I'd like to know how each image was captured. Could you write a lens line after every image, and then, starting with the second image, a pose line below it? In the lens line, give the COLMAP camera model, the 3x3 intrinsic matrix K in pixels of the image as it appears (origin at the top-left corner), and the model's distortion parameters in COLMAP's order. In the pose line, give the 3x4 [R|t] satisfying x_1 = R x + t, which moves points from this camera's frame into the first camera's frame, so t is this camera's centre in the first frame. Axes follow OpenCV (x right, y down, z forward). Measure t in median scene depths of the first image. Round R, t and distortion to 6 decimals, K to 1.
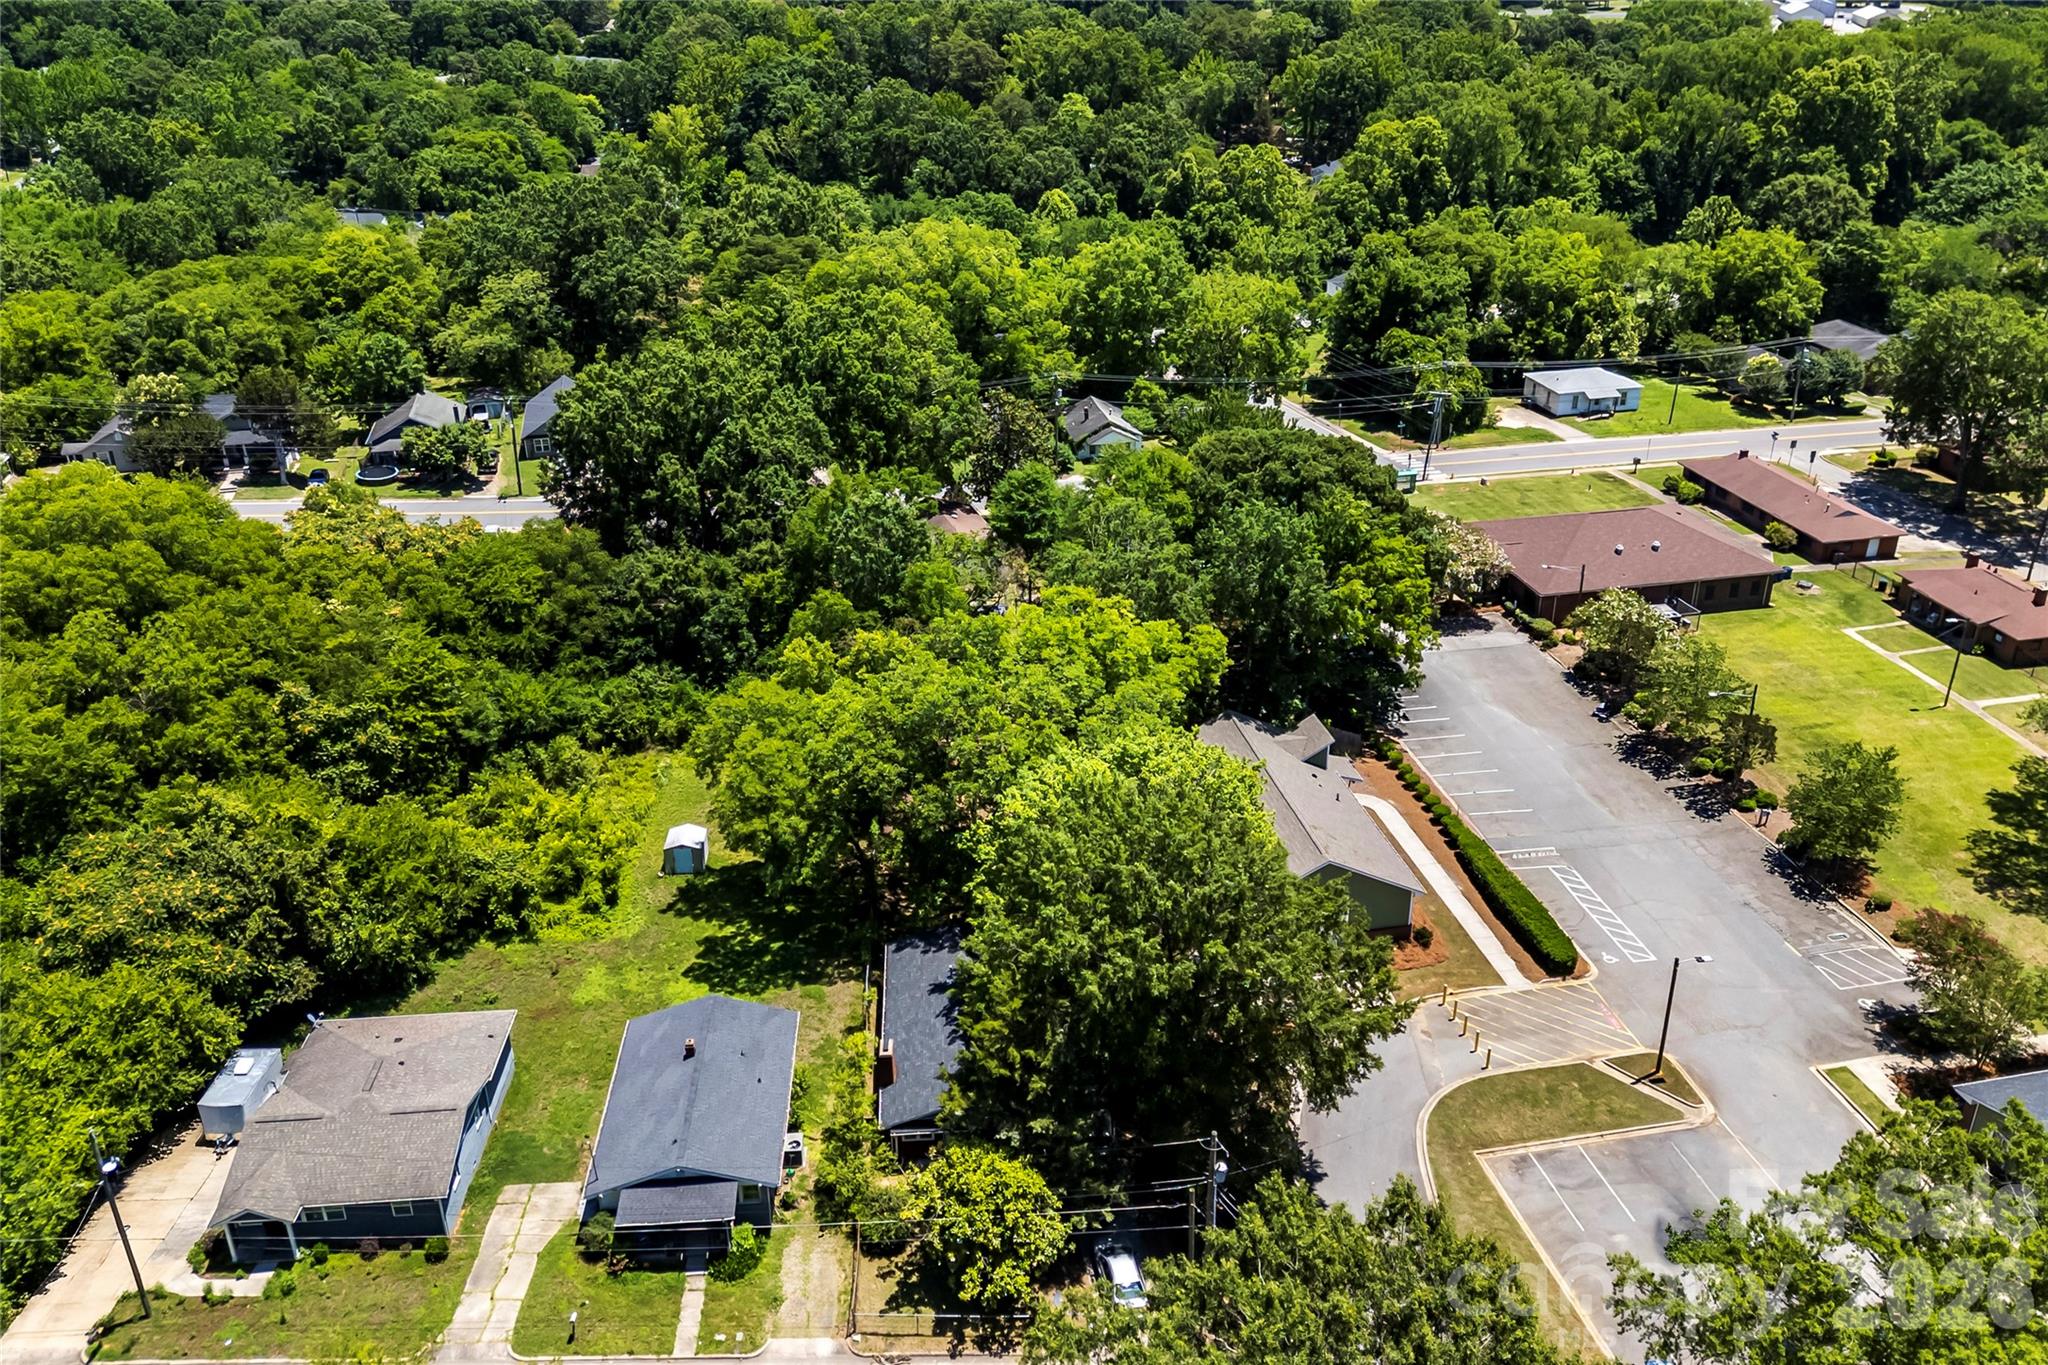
lens RADIAL K [[1459.7, 0, 1037.2], [0, 1459.7, 632.3], [0, 0, 1]] dist [0.075447, -0.065863]
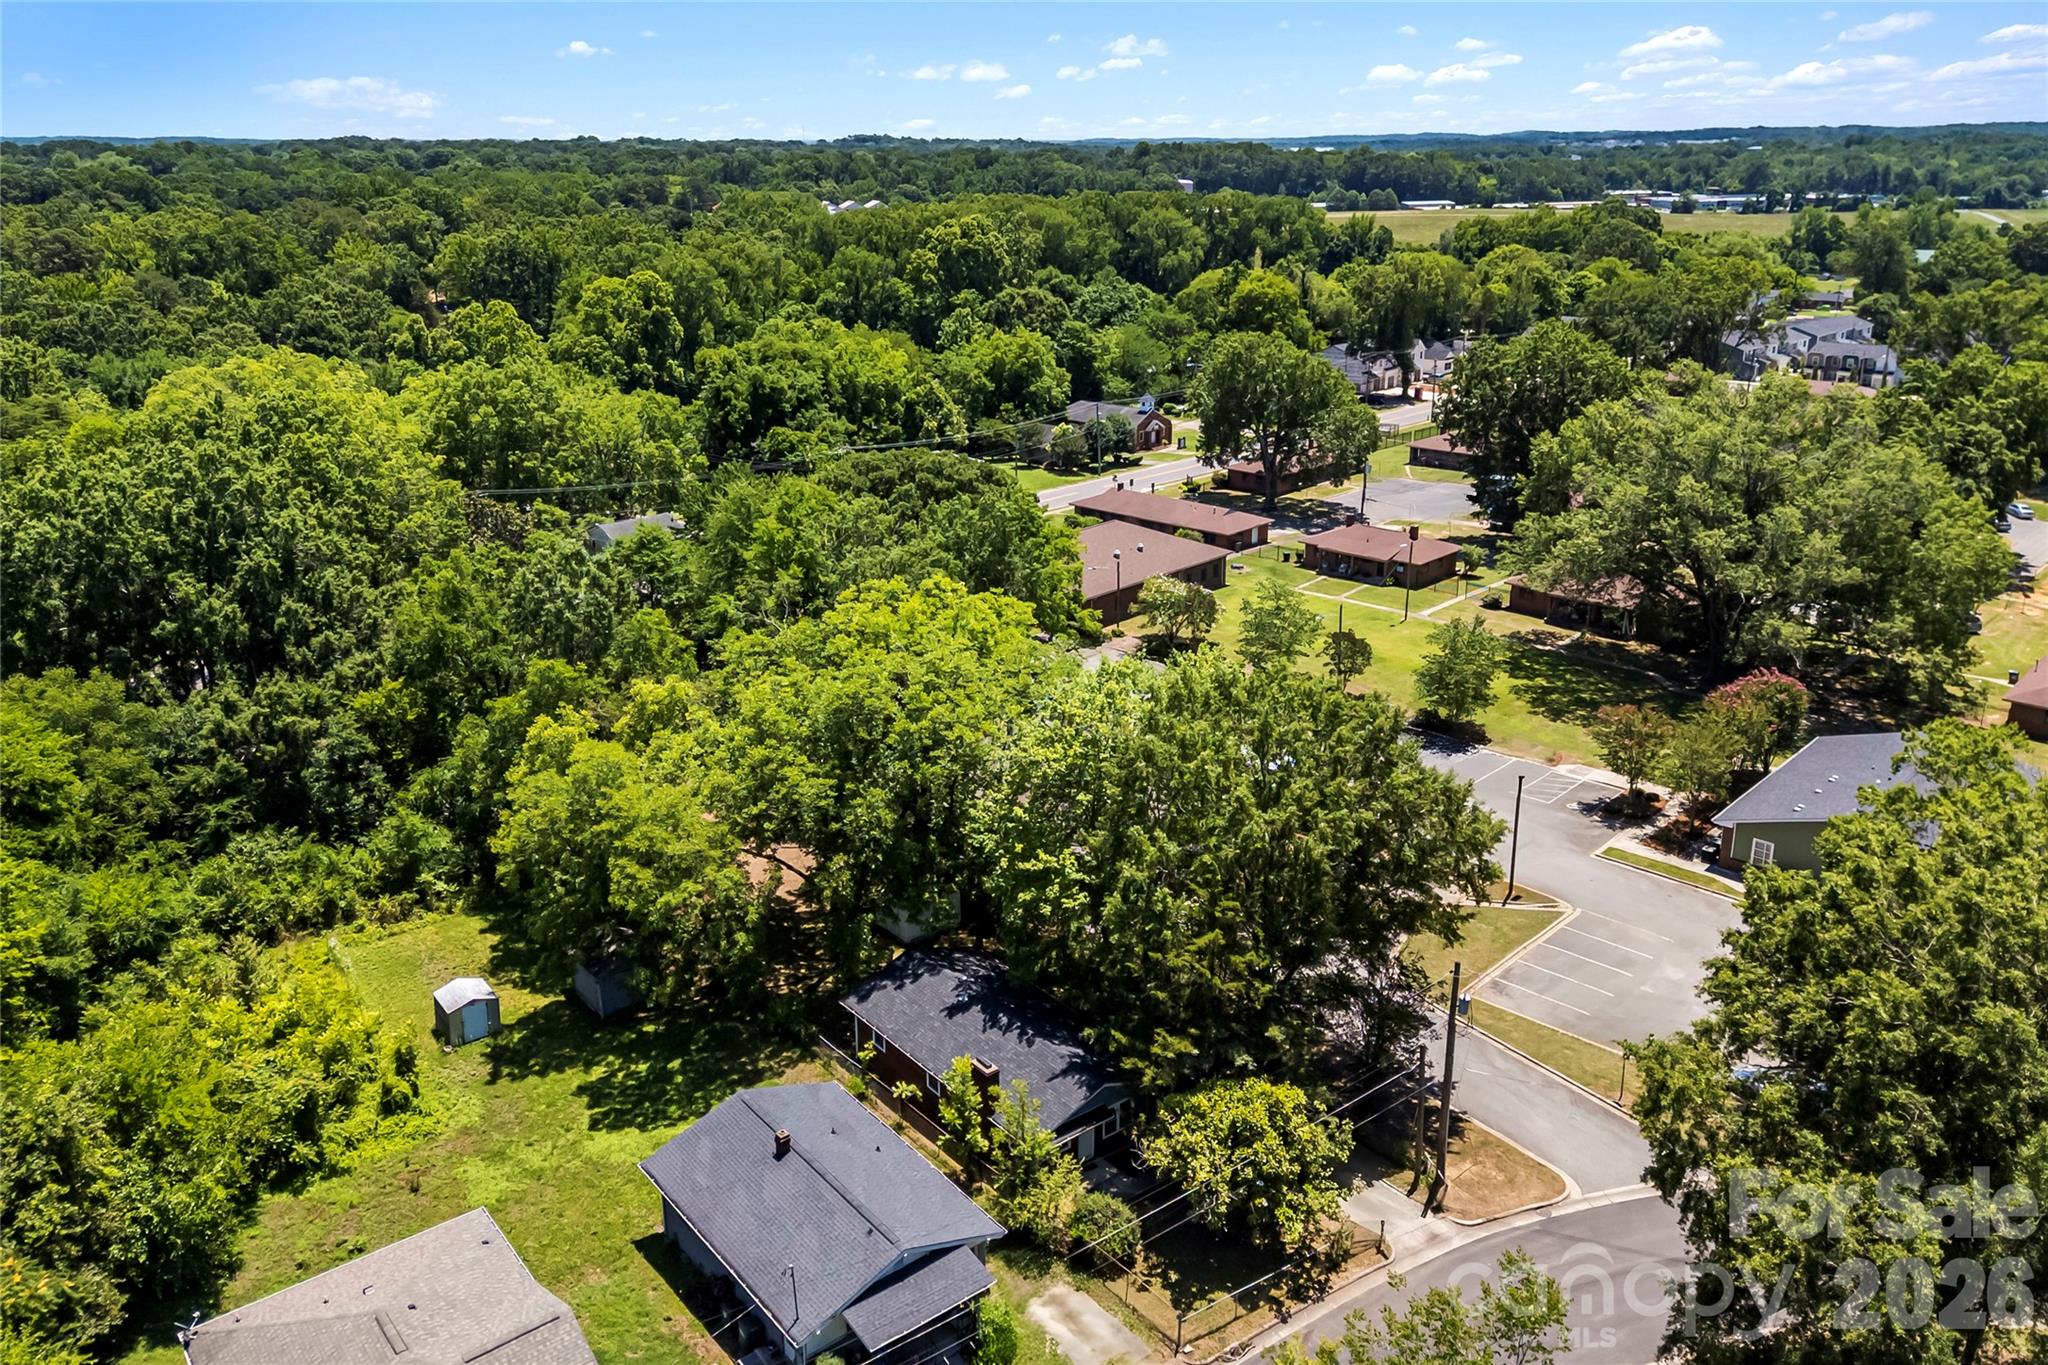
lens RADIAL K [[1430.1, 0, 1024.0], [0, 1430.1, 682.5], [0, 0, 1]] dist [0.082818, -0.094916]
pose [[0.837207, -0.192677, 0.511820, -0.173594], [0.238556, 0.970813, -0.024749, 0.034828], [-0.492113, 0.142818, 0.858736, 0.092182]]
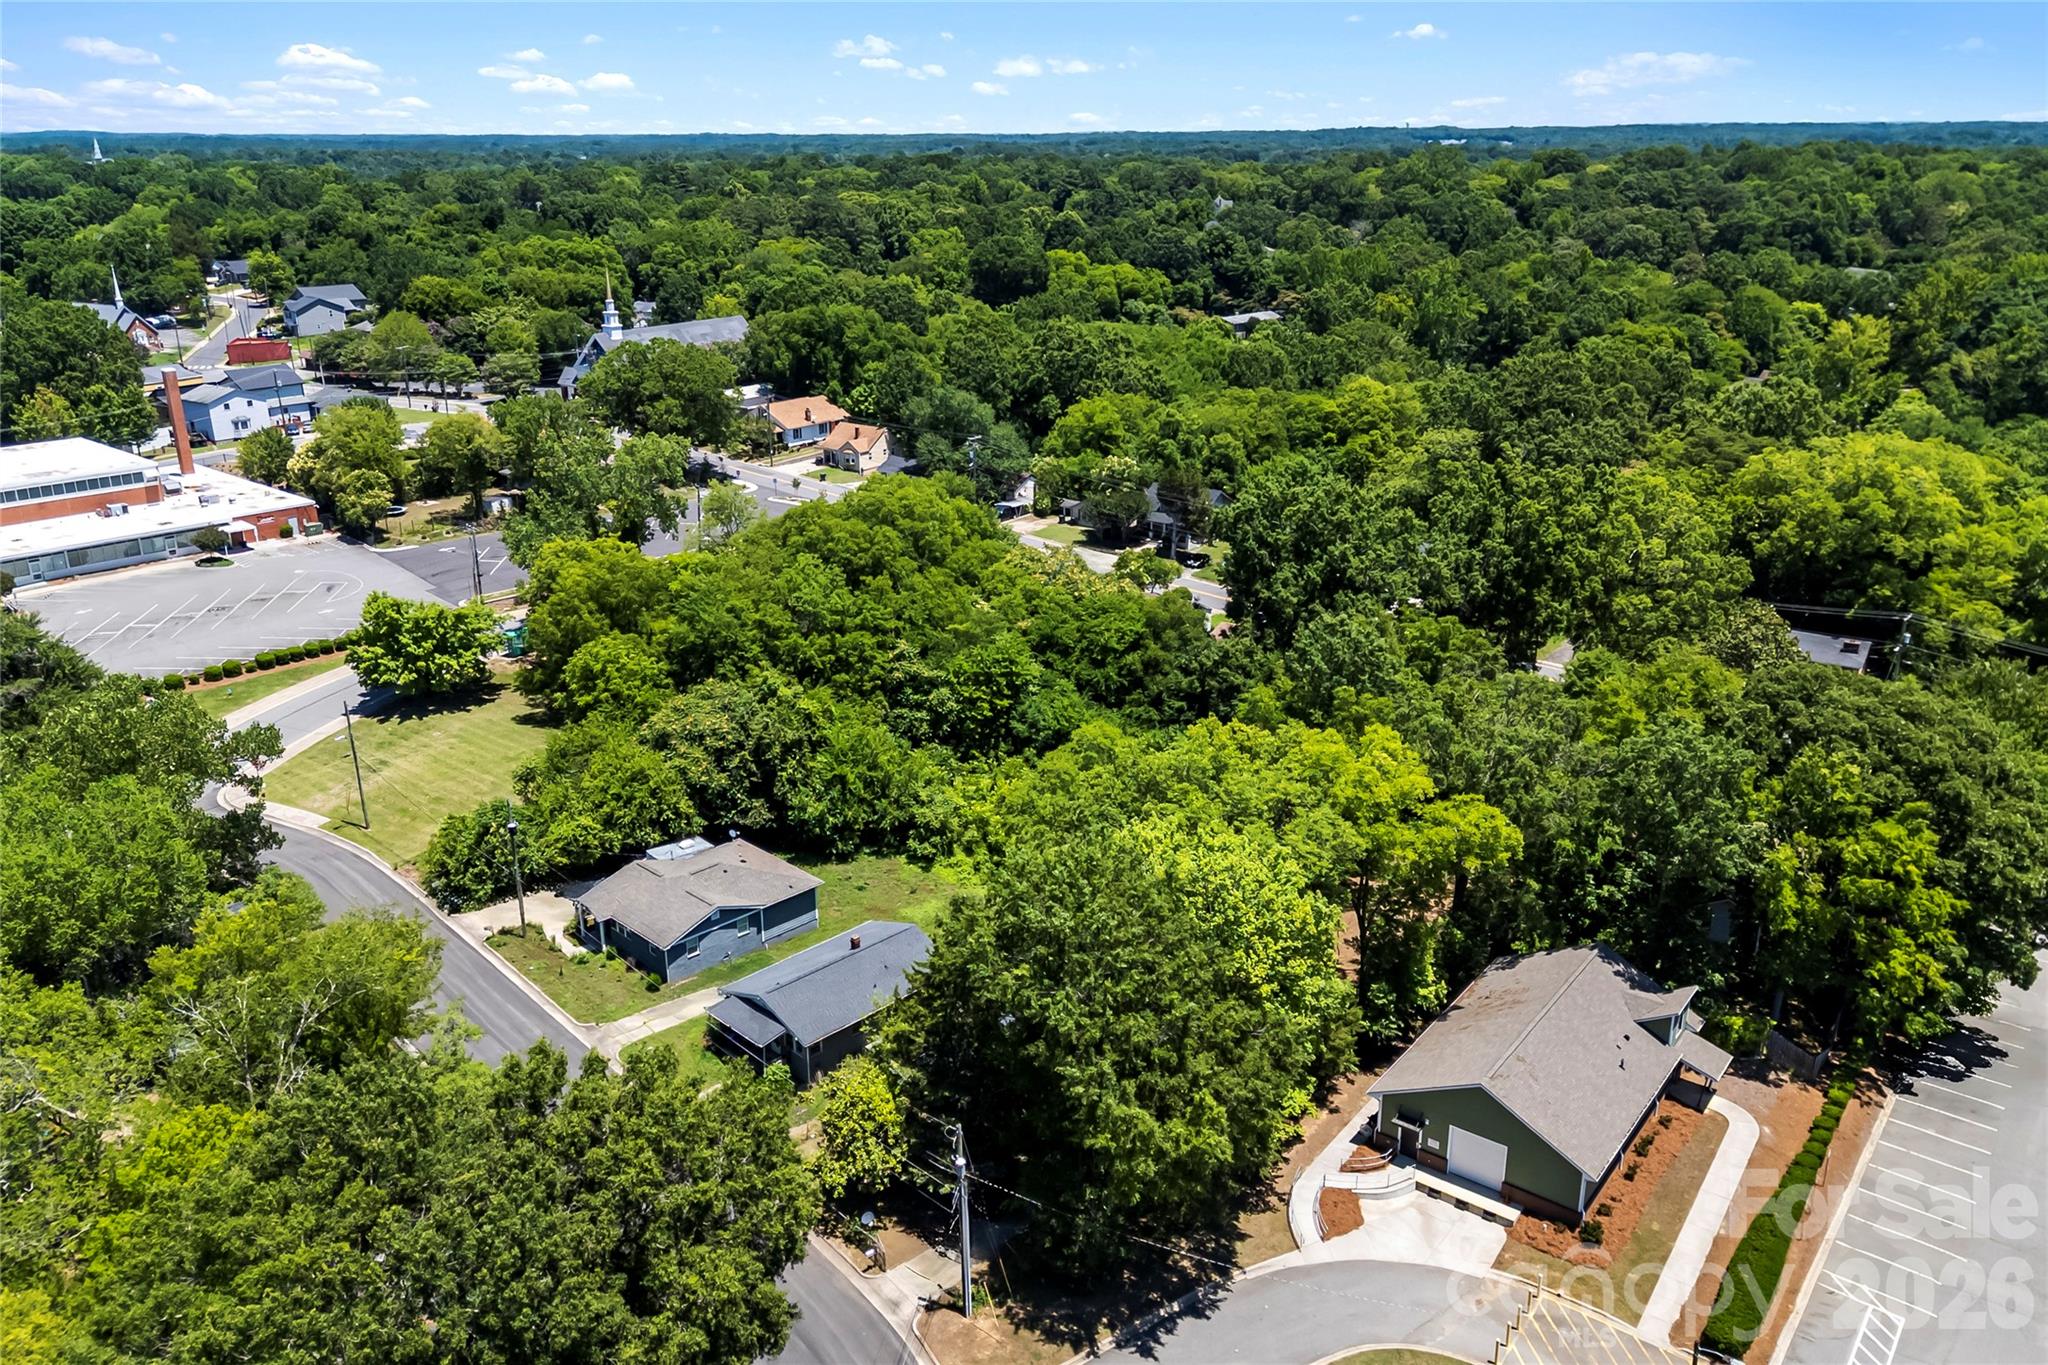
lens RADIAL K [[1459.7, 0, 1037.2], [0, 1459.7, 632.3], [0, 0, 1]] dist [0.075447, -0.065863]
pose [[0.689776, 0.240012, -0.683084, 0.252369], [-0.323249, 0.946294, 0.006079, -0.010719], [0.647857, 0.216613, 0.730315, 0.046301]]
